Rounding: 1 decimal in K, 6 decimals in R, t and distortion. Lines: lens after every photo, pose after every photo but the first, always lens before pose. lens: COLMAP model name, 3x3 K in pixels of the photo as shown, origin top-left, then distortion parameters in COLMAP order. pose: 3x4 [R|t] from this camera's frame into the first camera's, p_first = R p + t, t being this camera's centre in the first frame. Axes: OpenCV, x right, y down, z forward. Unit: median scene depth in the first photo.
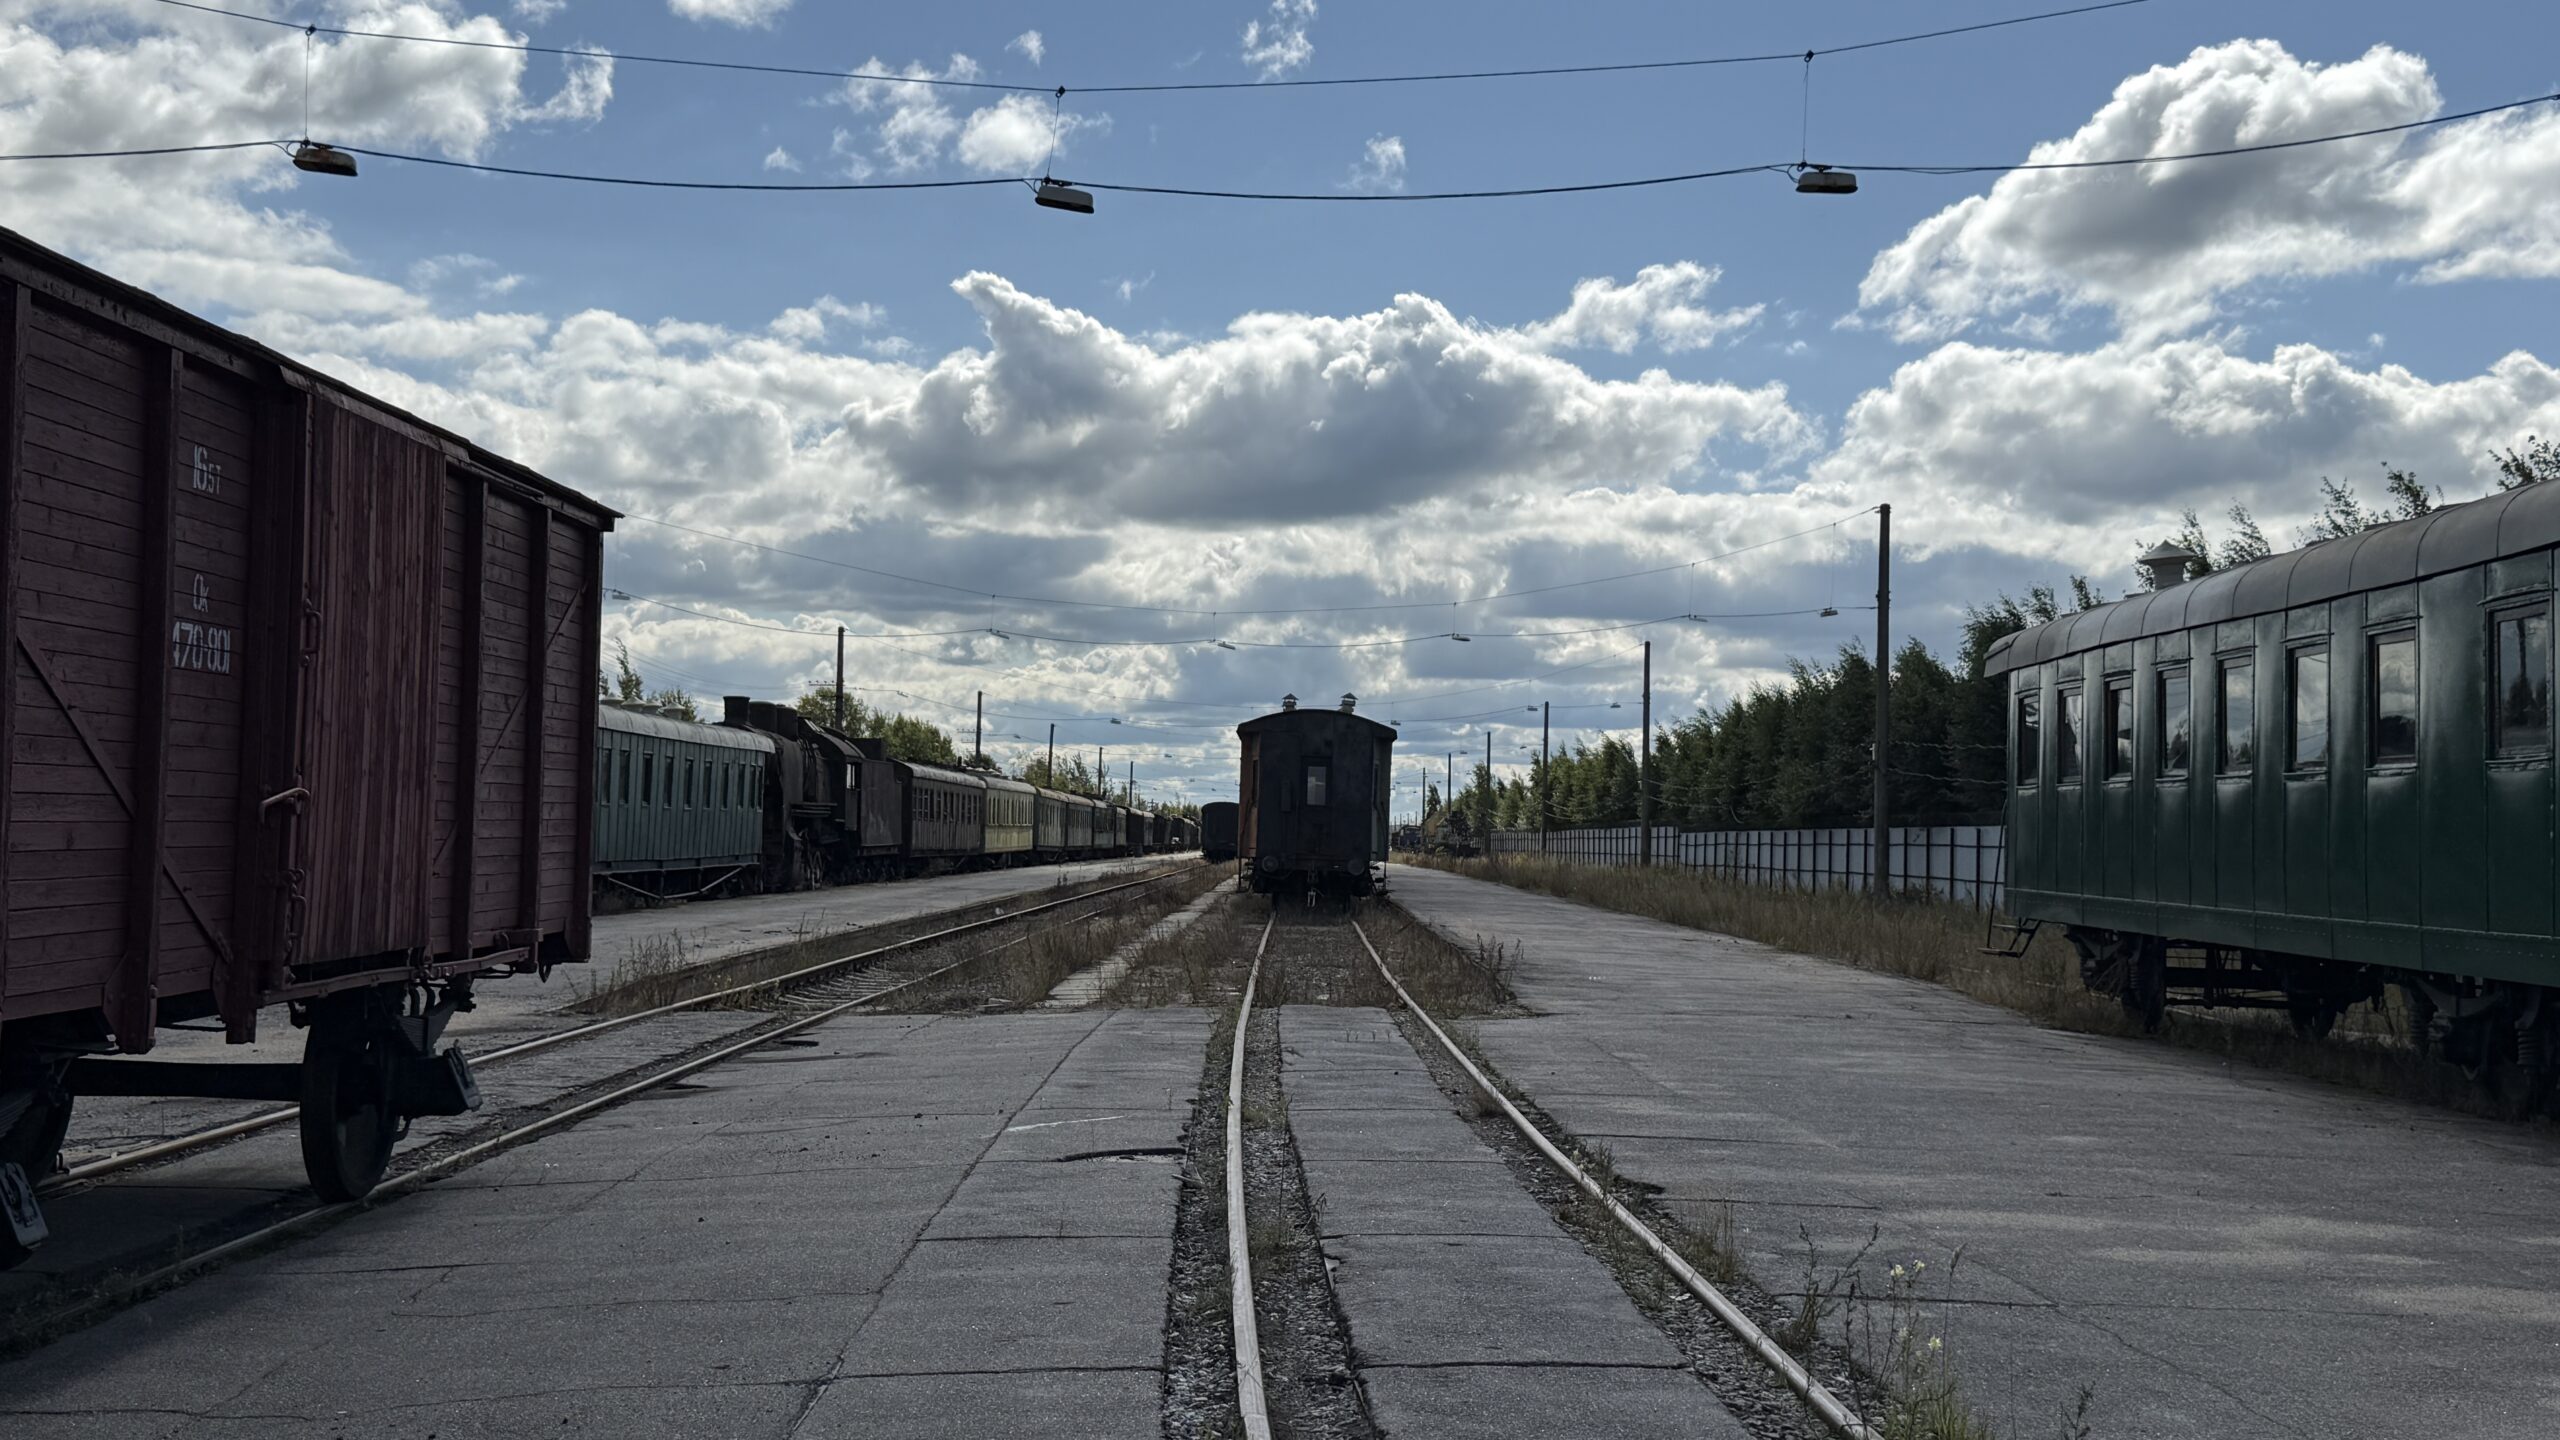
lens RADIAL K [[3210.8, 0, 1289.2], [0, 3210.8, 706.4], [0, 0, 1]] dist [0.160743, 0.000000]
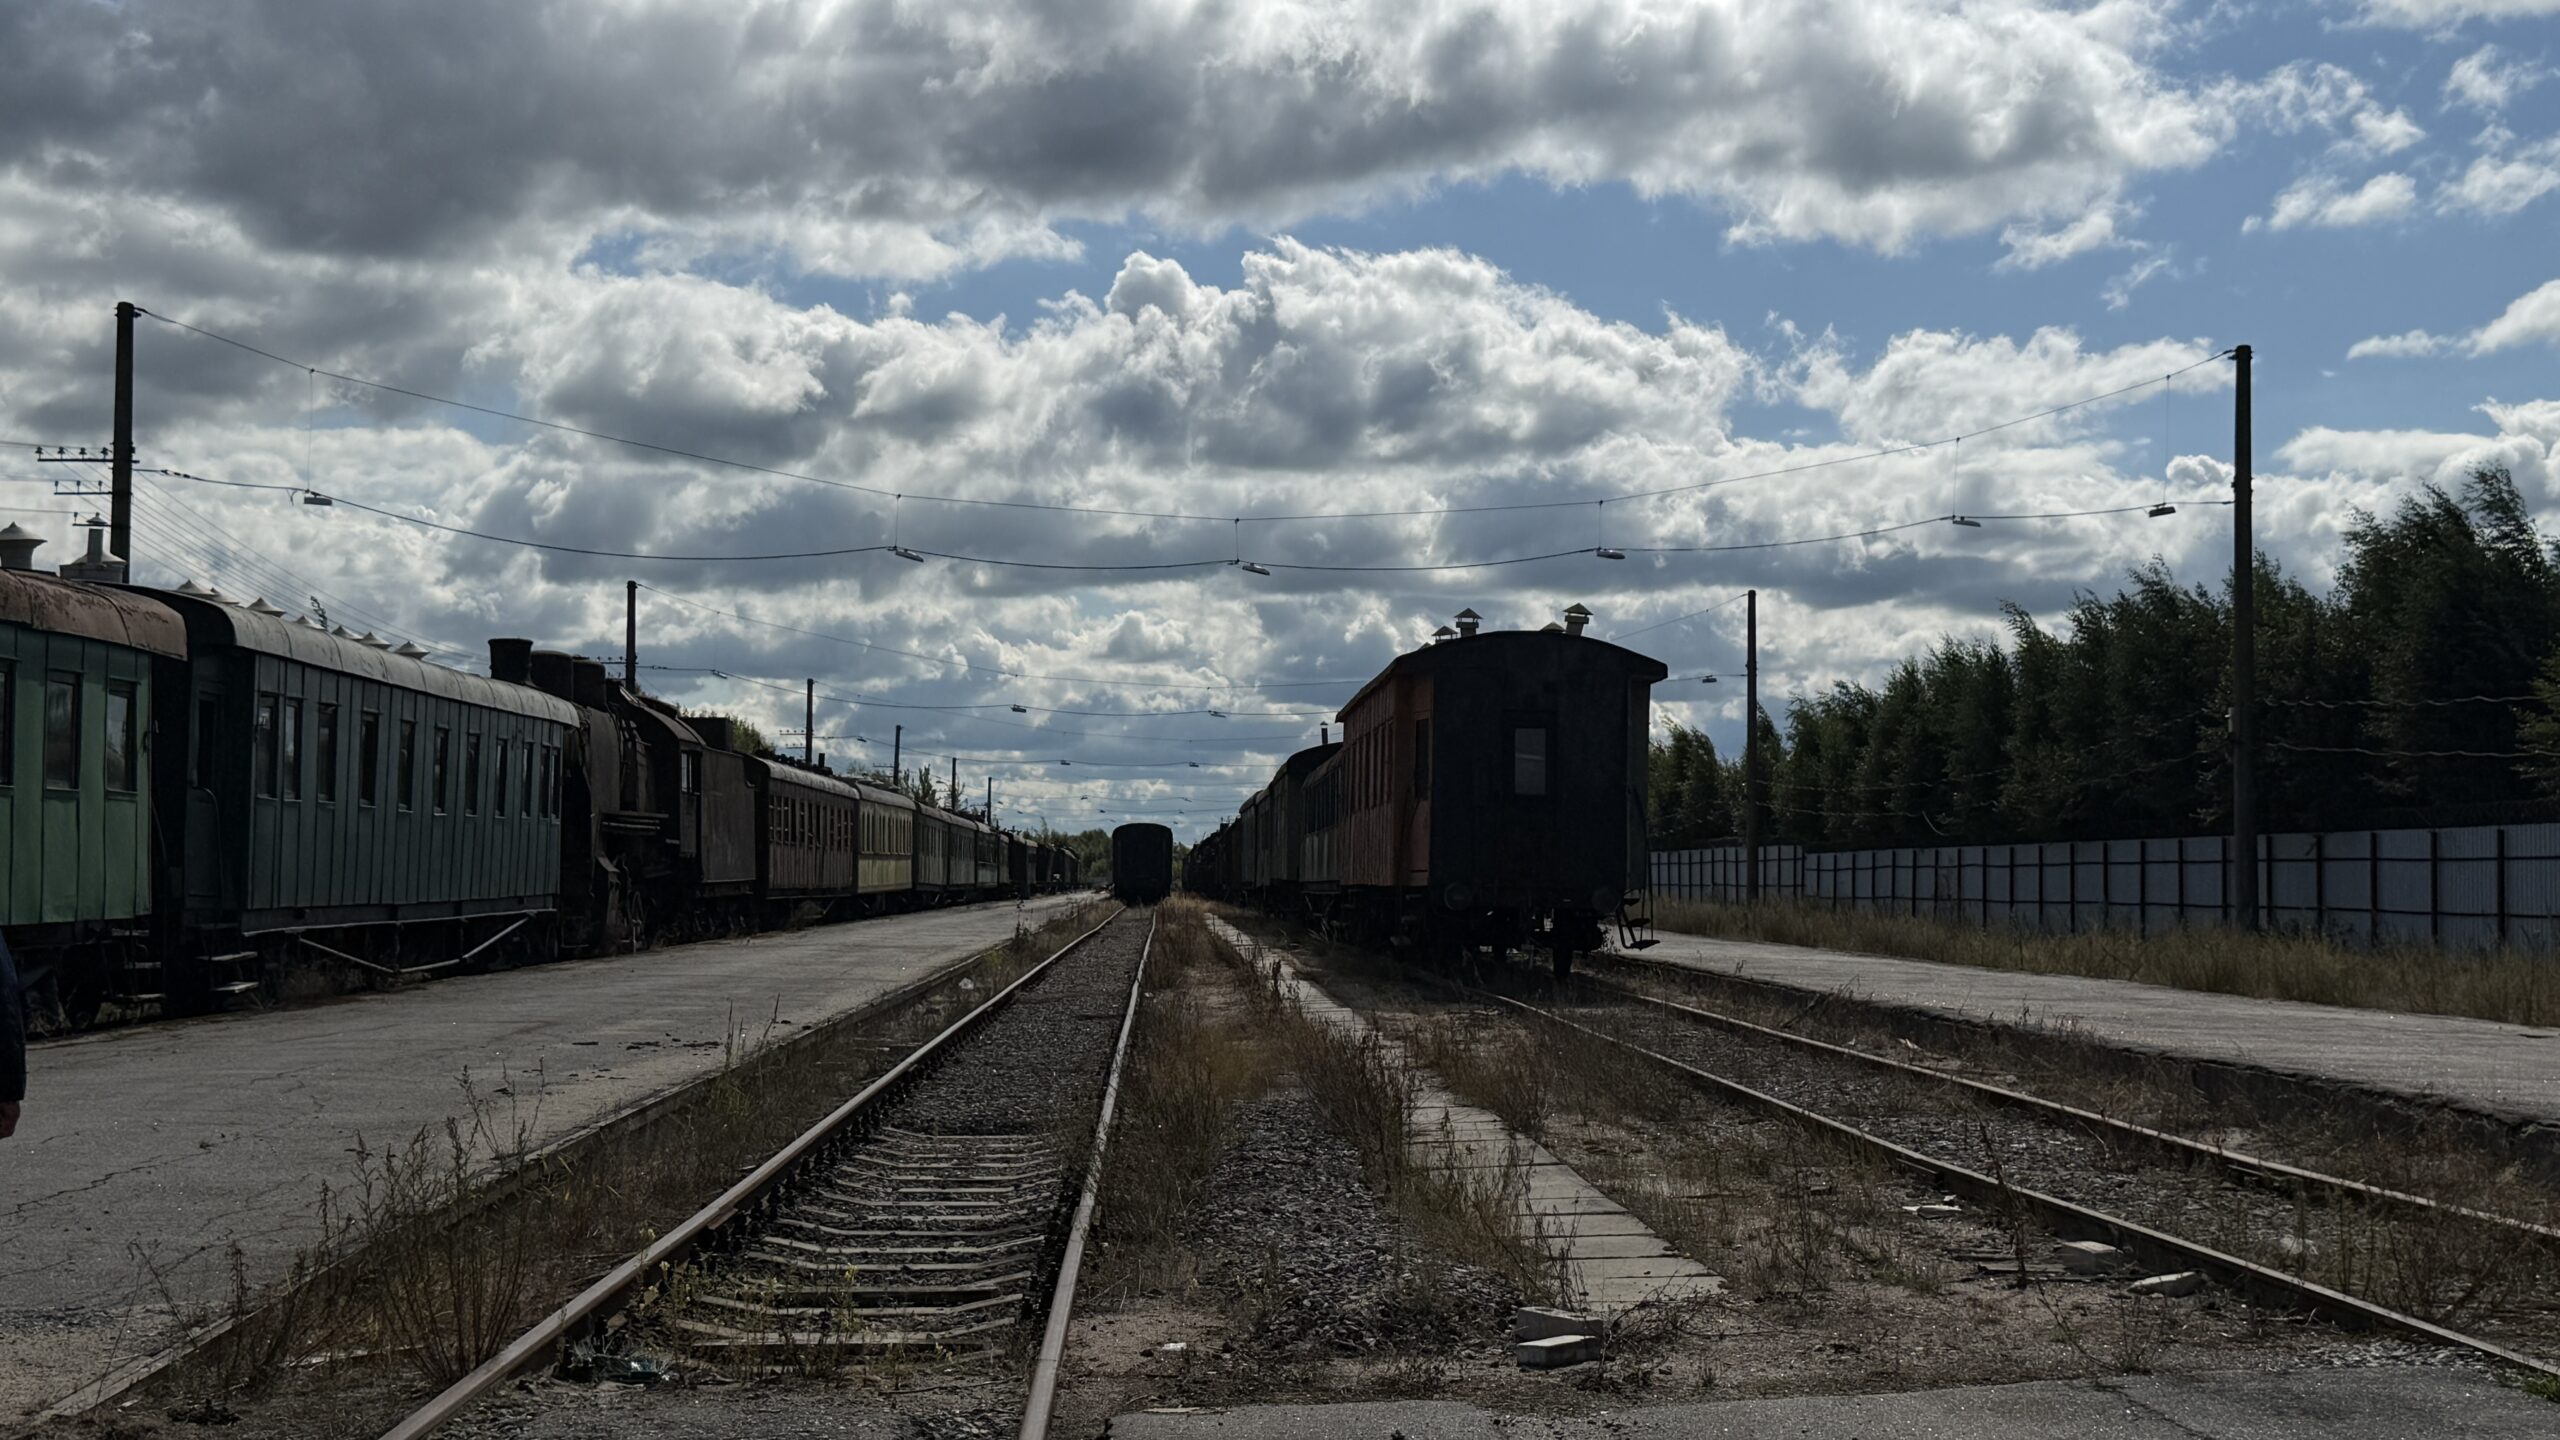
lens RADIAL K [[3405.1, 0, 1284.2], [0, 3405.1, 695.4], [0, 0, 1]] dist [0.121821, 0.000000]
pose [[0.997310, -0.010486, 0.072539, -0.067305], [0.011535, 0.999835, -0.014056, 0.017308], [-0.072380, 0.014855, 0.997266, 0.318647]]
